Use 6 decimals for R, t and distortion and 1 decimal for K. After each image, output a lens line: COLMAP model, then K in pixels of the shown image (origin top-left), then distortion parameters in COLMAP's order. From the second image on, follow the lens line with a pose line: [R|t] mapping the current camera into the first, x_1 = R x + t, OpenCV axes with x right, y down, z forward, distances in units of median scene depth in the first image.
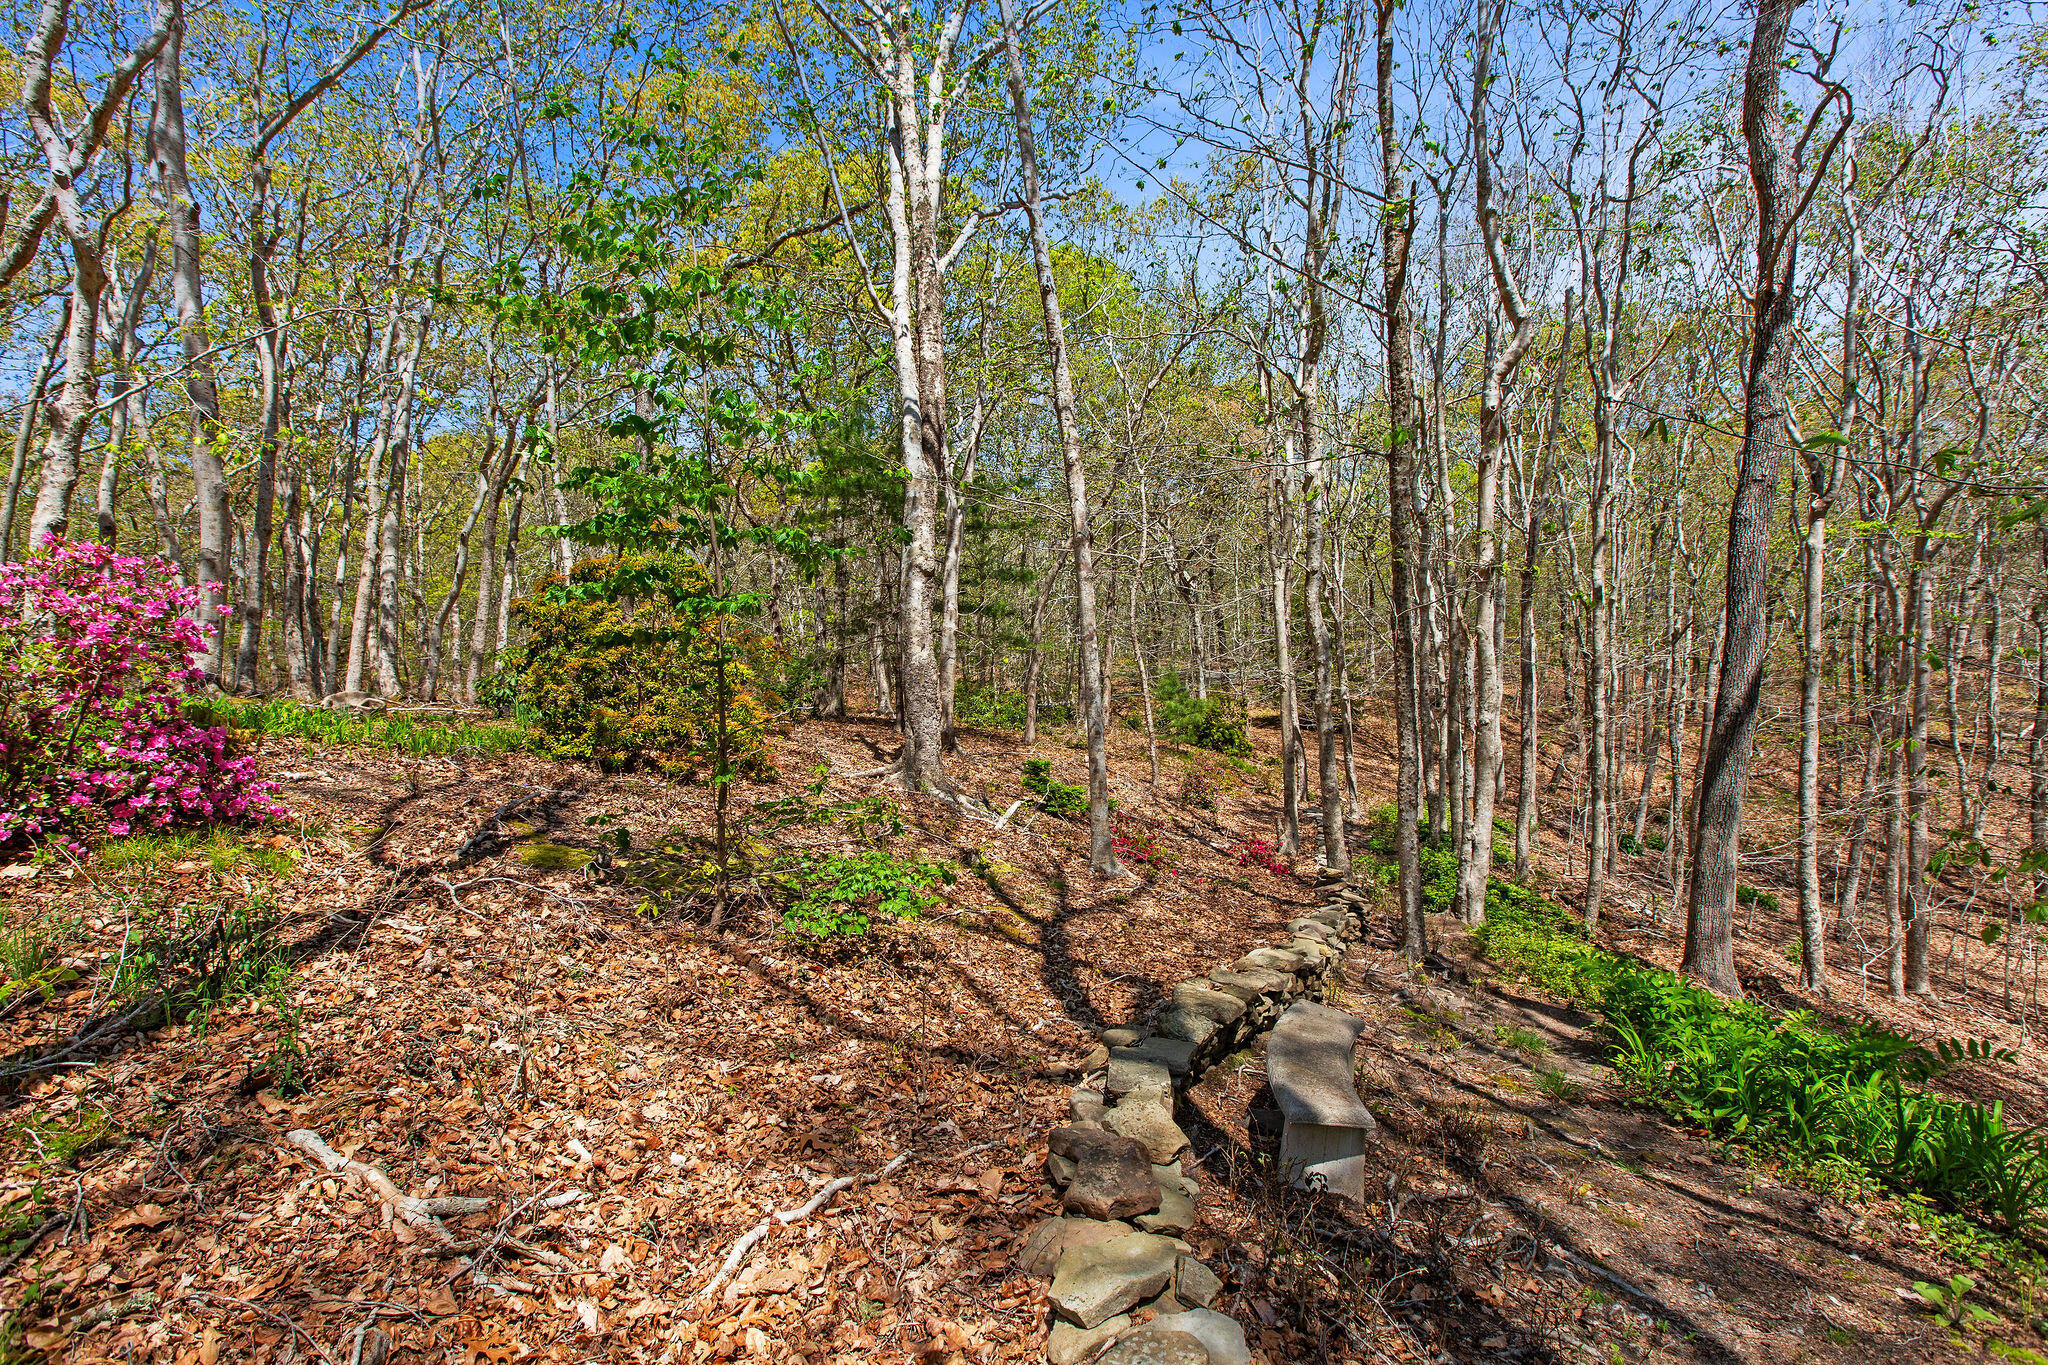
lens RADIAL K [[914.5, 0, 1025.7], [0, 914.5, 670.3], [0, 0, 1]] dist [0.001141, 0.000176]
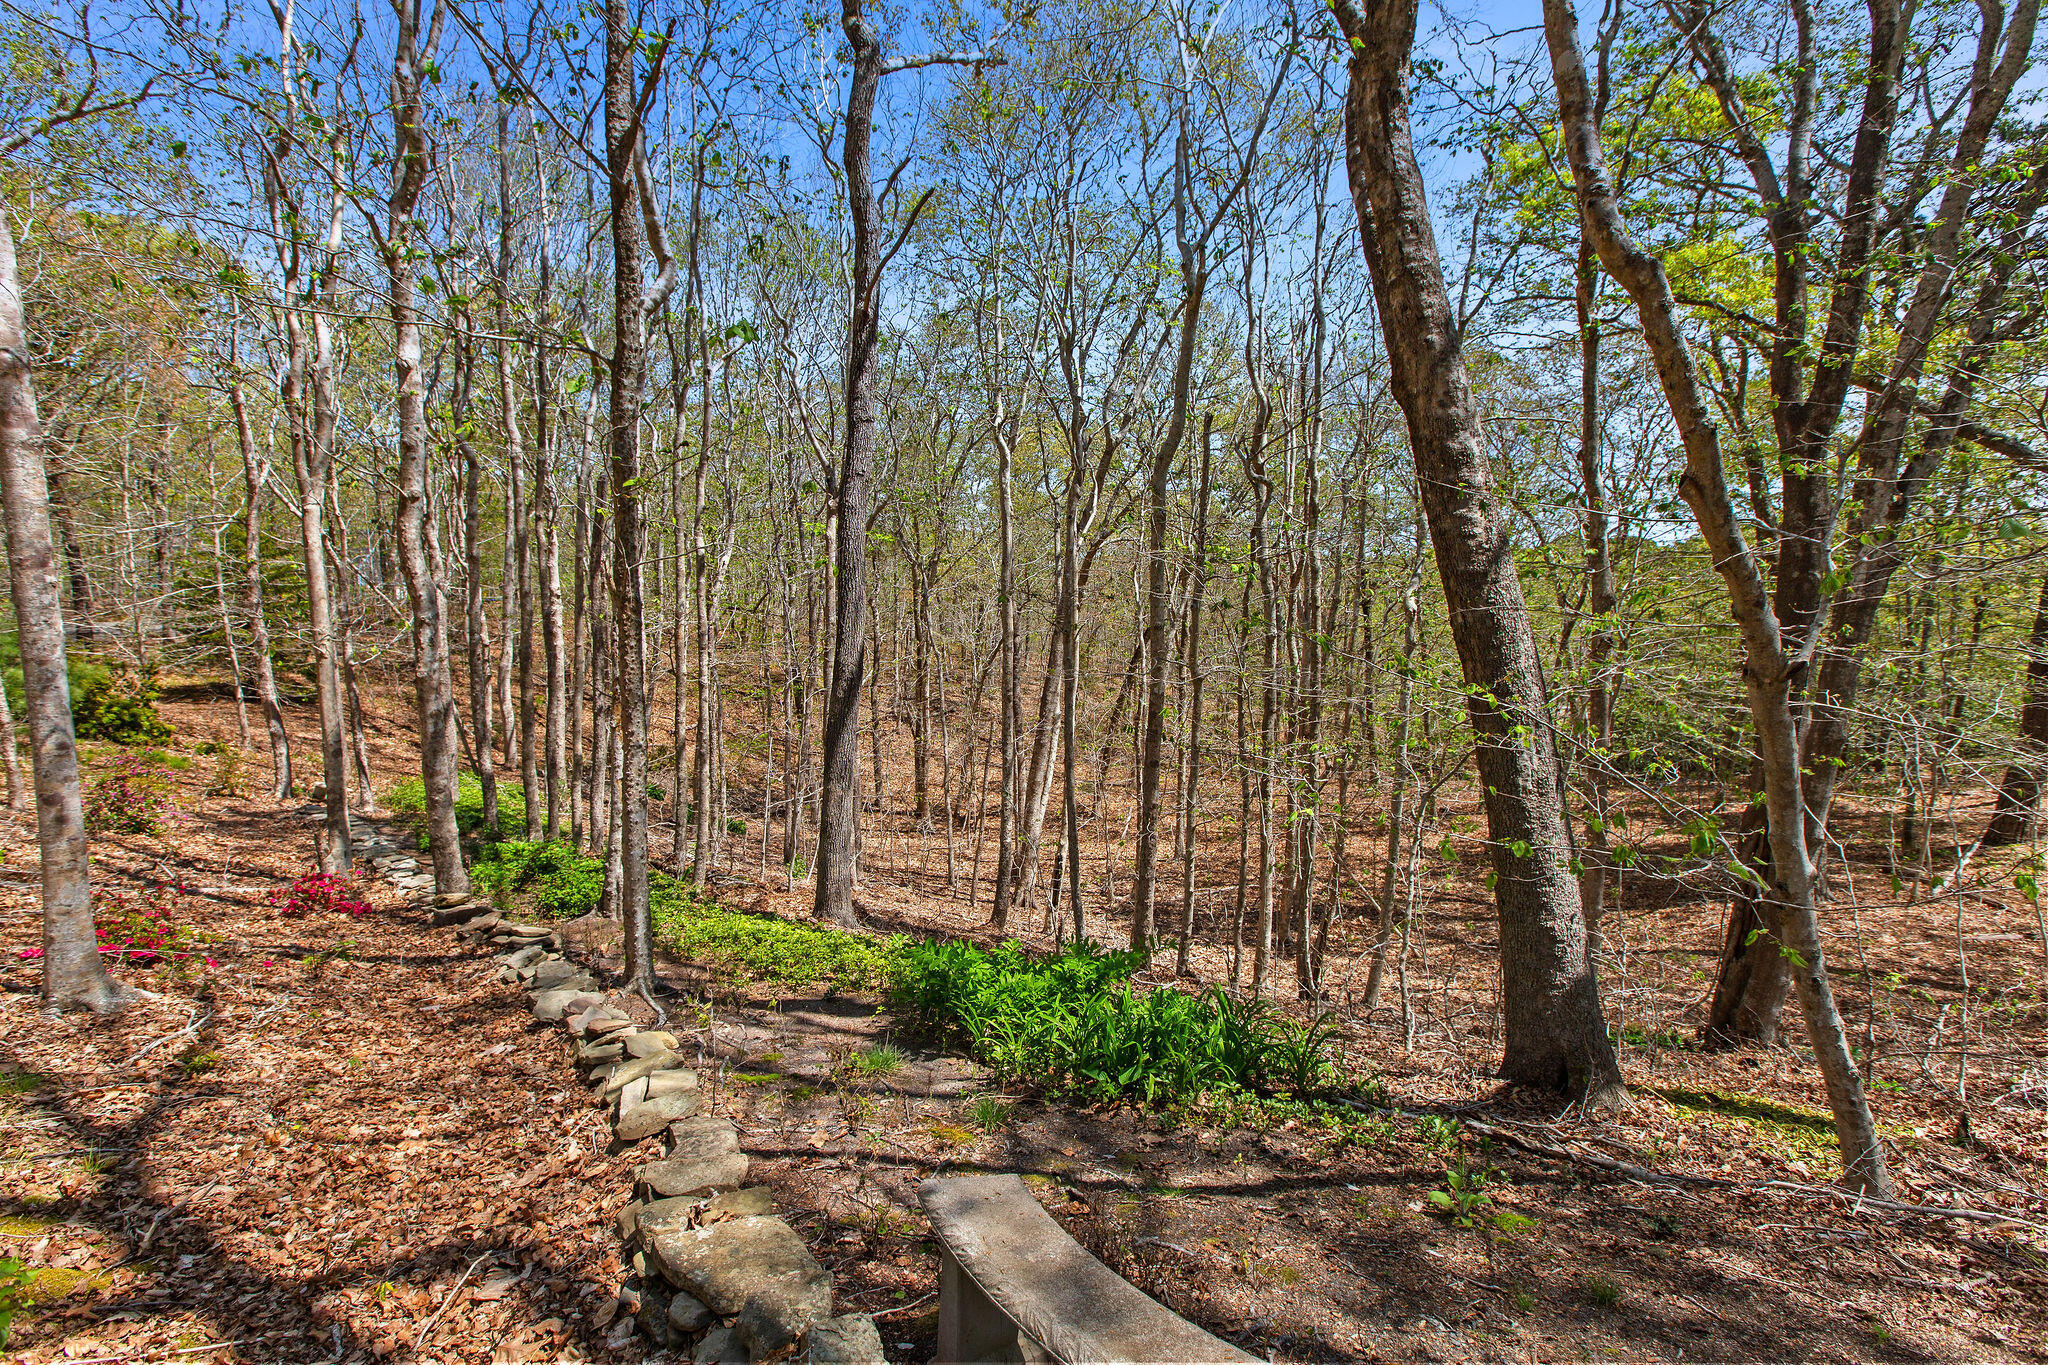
lens RADIAL K [[914.5, 0, 1025.7], [0, 914.5, 670.3], [0, 0, 1]] dist [0.001141, 0.000176]
pose [[0.521297, -0.011338, 0.853300, -0.056155], [-0.024480, 0.999302, 0.028233, -0.001996], [-0.853024, -0.035607, 0.520656, 0.176600]]
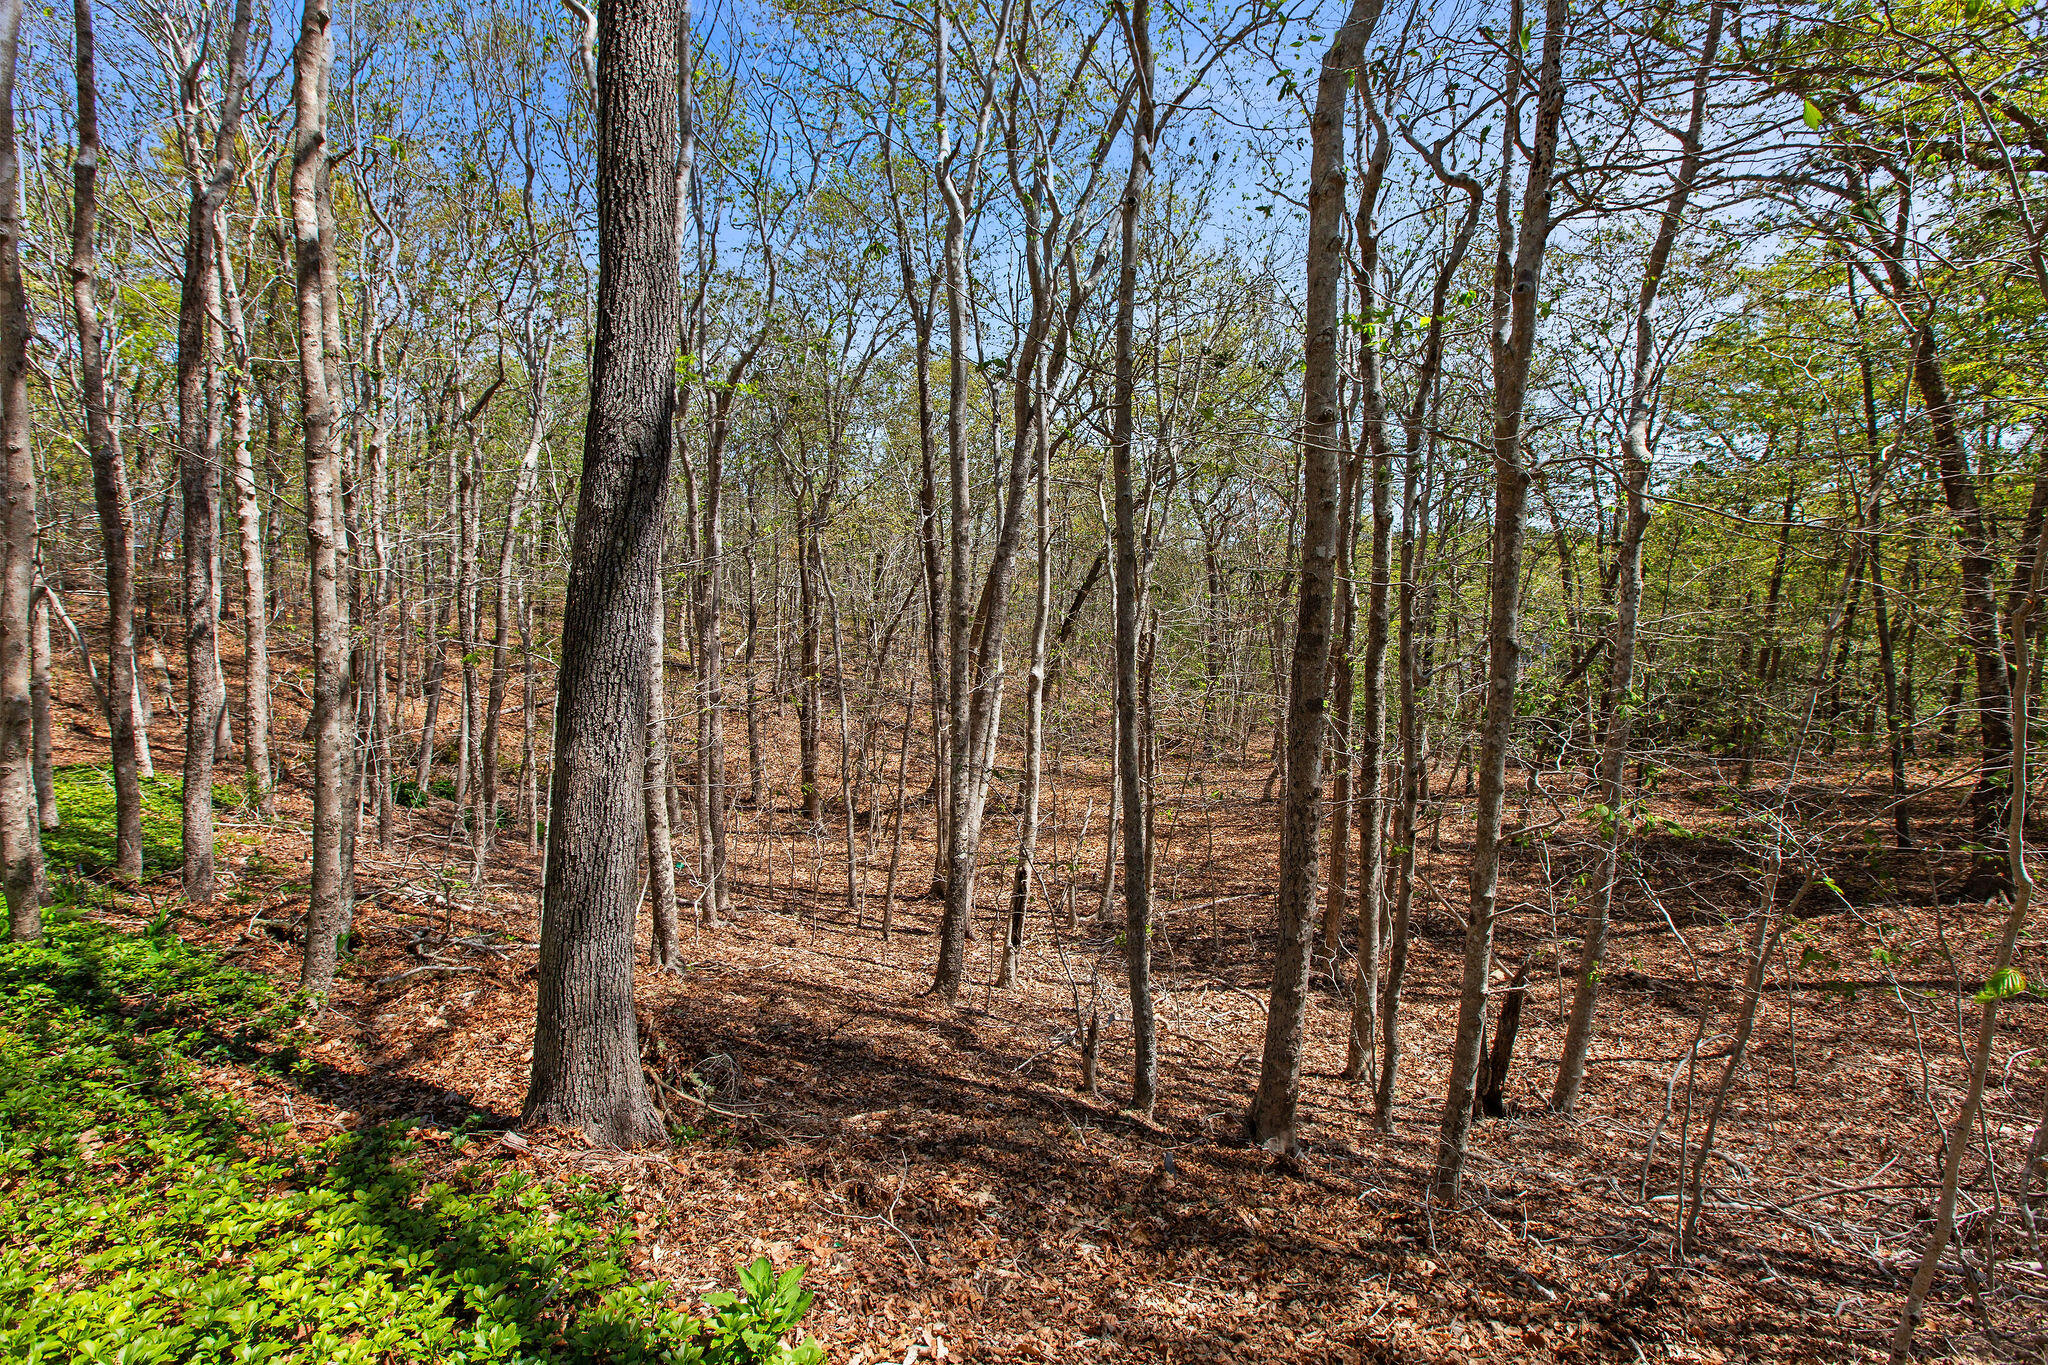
lens RADIAL K [[914.5, 0, 1025.7], [0, 914.5, 670.3], [0, 0, 1]] dist [0.001141, 0.000176]
pose [[0.413327, -0.020922, 0.910342, 0.368035], [-0.024558, 0.999116, 0.034112, 0.094464], [-0.910251, -0.036456, 0.412448, 0.515526]]
